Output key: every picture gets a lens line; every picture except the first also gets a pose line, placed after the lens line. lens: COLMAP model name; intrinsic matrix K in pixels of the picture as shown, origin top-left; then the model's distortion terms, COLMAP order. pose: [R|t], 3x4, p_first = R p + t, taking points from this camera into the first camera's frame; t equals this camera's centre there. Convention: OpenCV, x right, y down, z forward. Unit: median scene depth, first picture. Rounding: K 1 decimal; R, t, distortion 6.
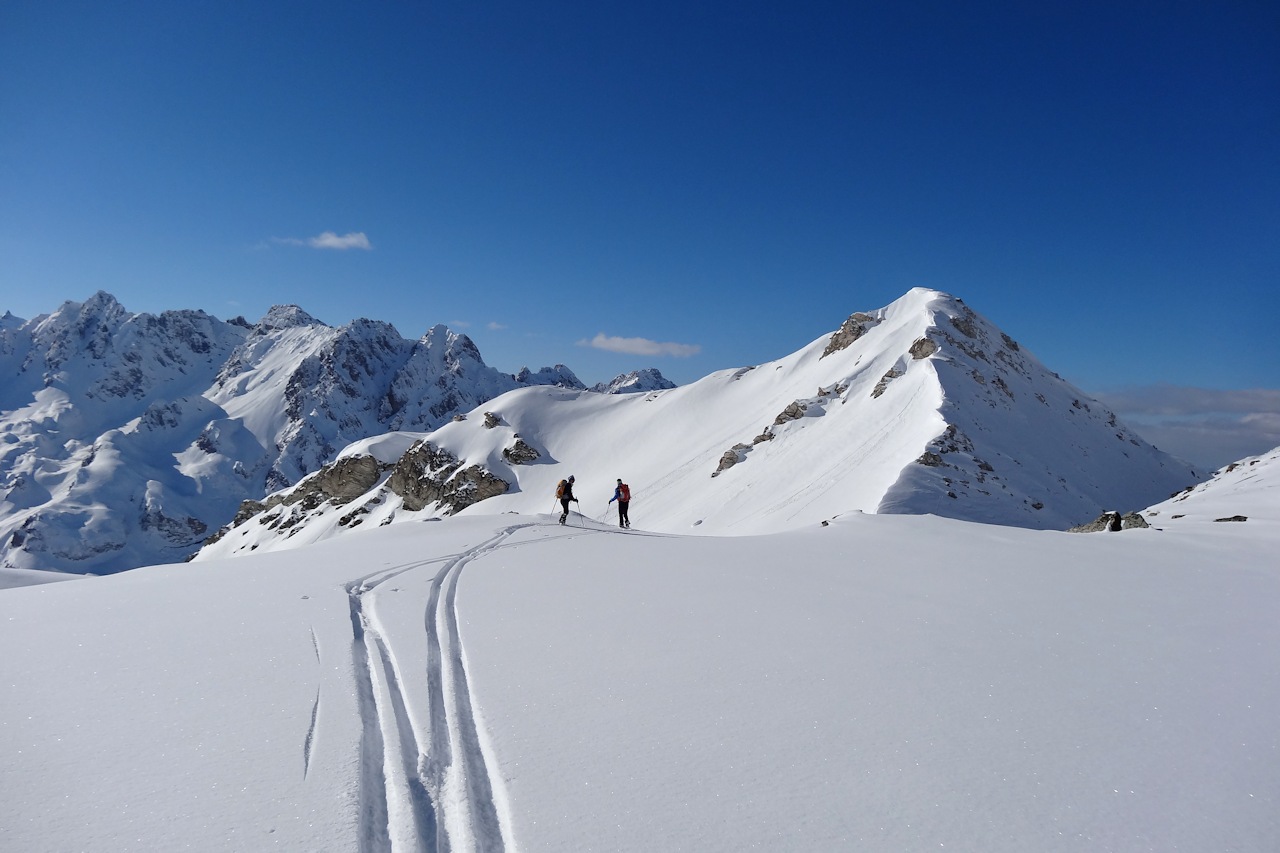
lens RADIAL K [[962.4, 0, 635.4], [0, 962.4, 445.4], [0, 0, 1]] dist [-0.006678, -0.000269]
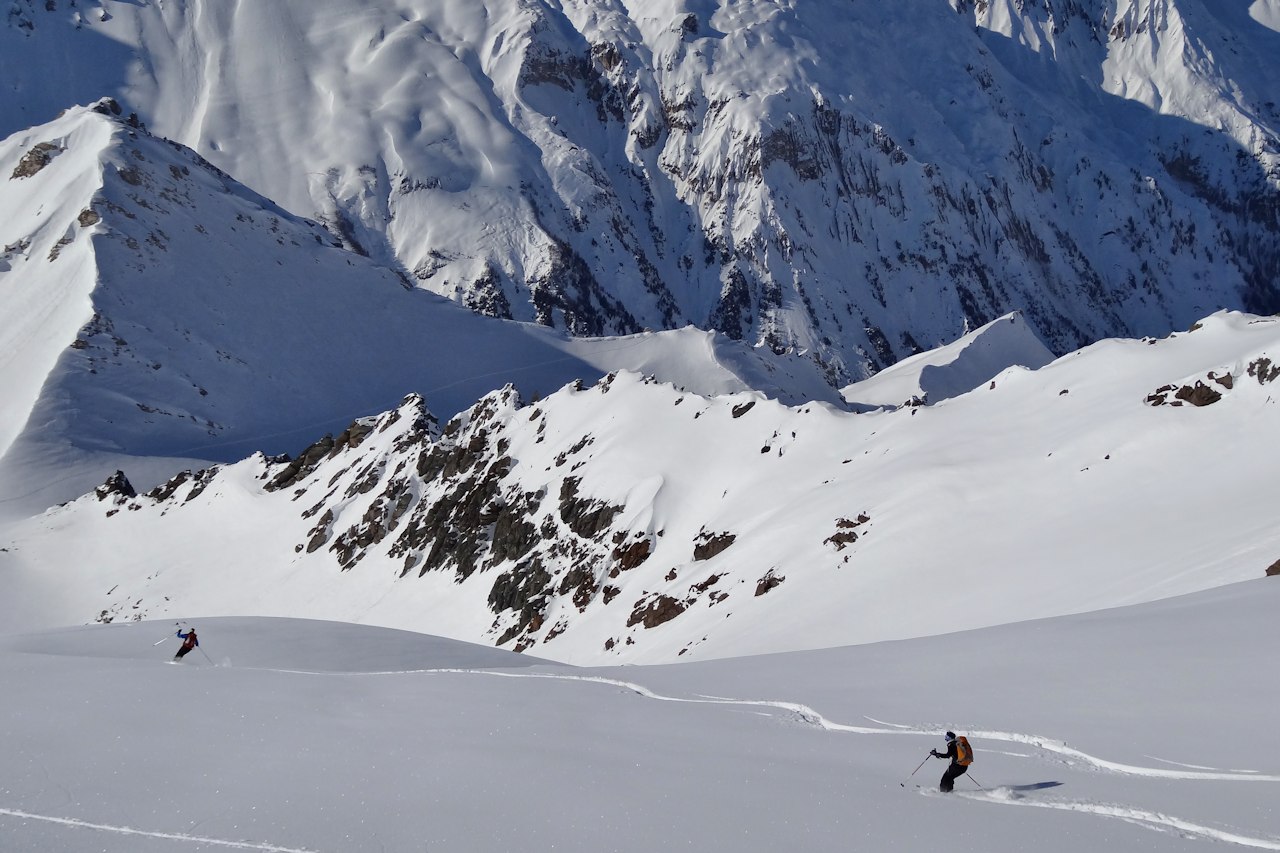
lens RADIAL K [[2360.5, 0, 640.0], [0, 2360.5, 426.5], [0, 0, 1]] dist [-0.005815, -0.146743]
pose [[0.921394, -0.104170, 0.374408, -0.178620], [-0.013194, 0.954467, 0.298026, -0.653605], [-0.388405, -0.279539, 0.878066, -1.724492]]
